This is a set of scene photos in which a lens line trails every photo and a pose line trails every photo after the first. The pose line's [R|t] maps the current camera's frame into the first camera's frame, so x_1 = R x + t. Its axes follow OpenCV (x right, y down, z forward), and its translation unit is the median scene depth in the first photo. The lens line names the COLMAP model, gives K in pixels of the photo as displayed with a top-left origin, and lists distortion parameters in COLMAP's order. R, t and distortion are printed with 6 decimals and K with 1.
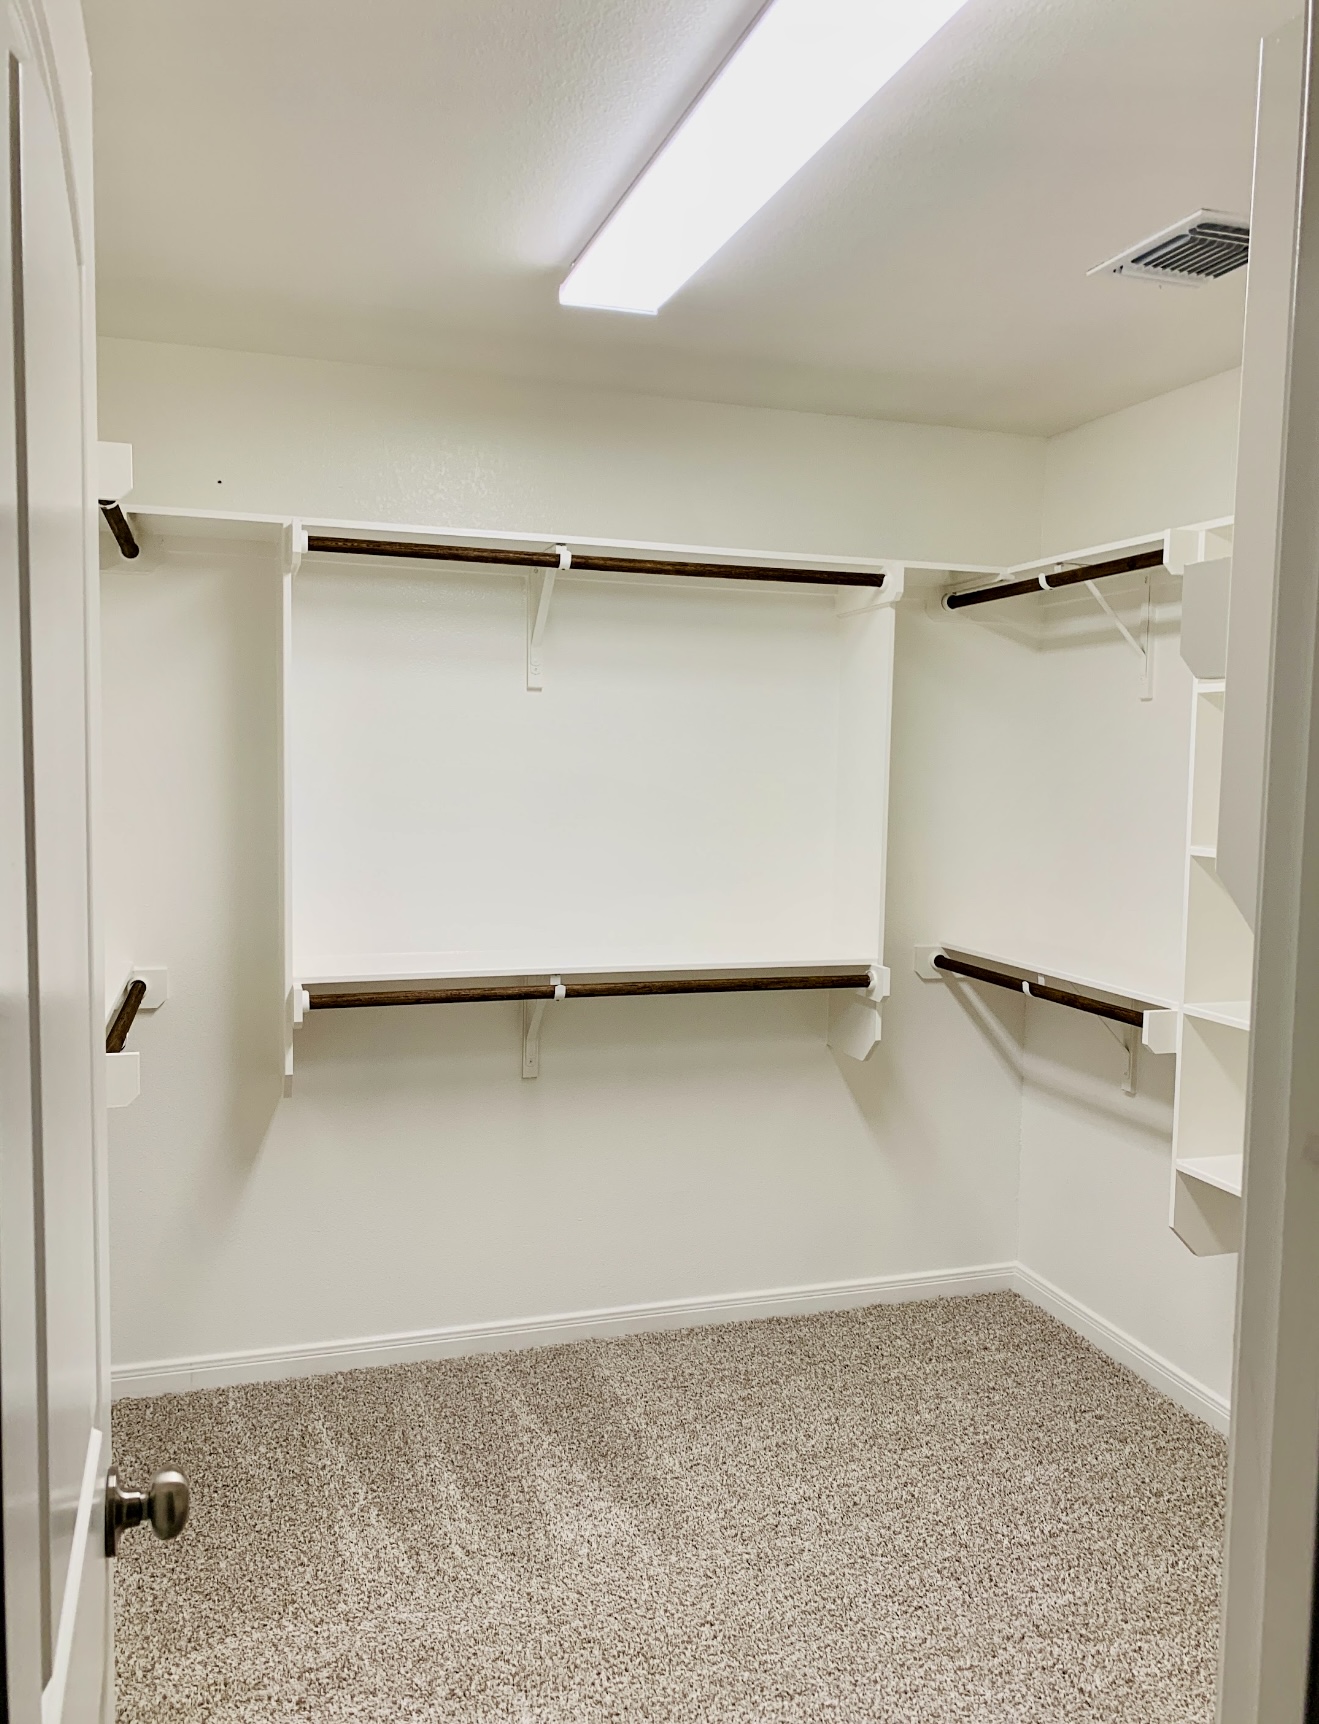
lens RADIAL K [[1370.9, 0, 659.5], [0, 1370.9, 862.0], [0, 0, 1]] dist [0.031968, -0.007219]
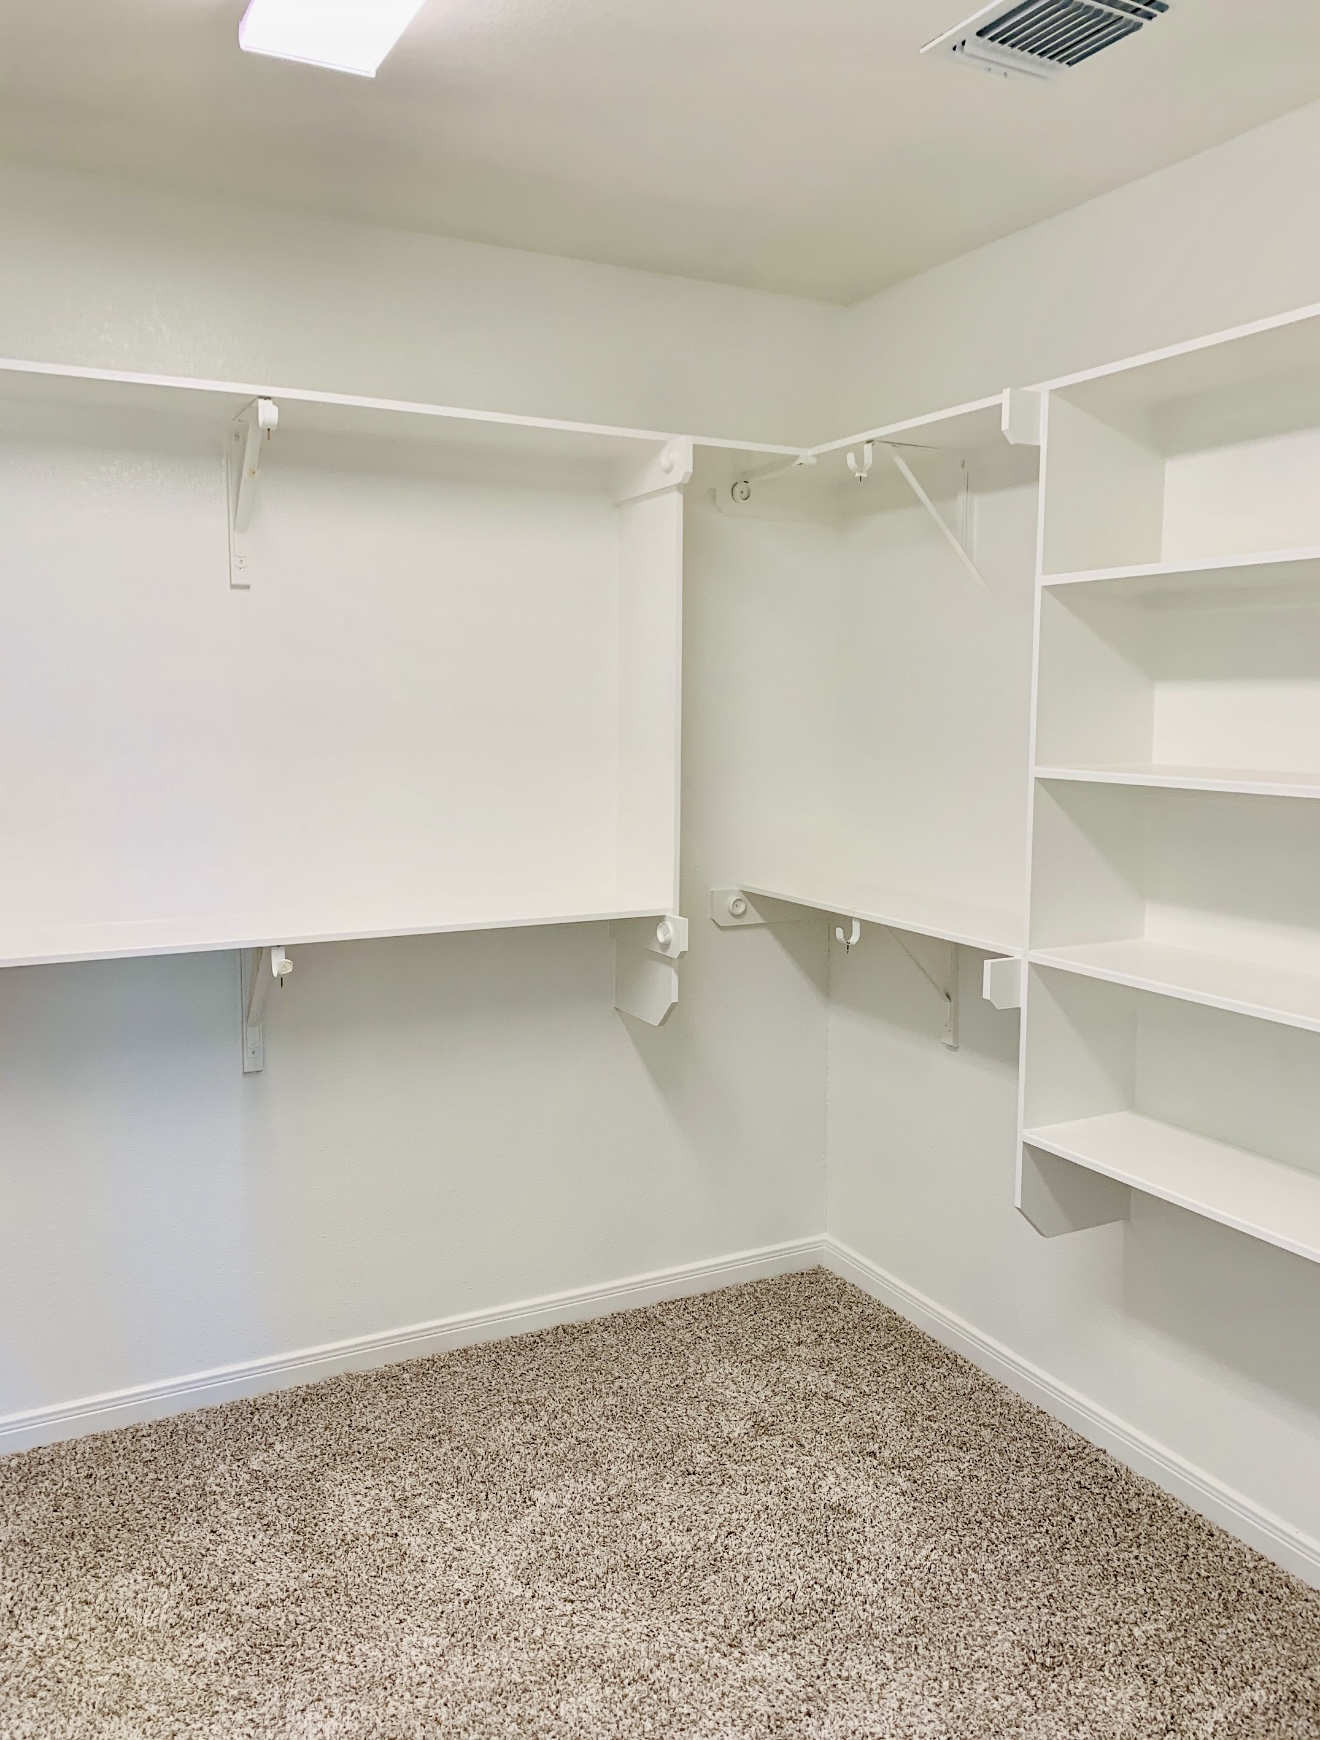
lens RADIAL K [[1363.8, 0, 660.0], [0, 1363.8, 870.0], [0, 0, 1]] dist [0.058444, -0.130186]
pose [[0.985136, -0.032200, 0.168734, 0.008978], [0.023700, 0.998358, 0.052148, 0.002187], [-0.170136, -0.047373, 0.984281, 0.168846]]
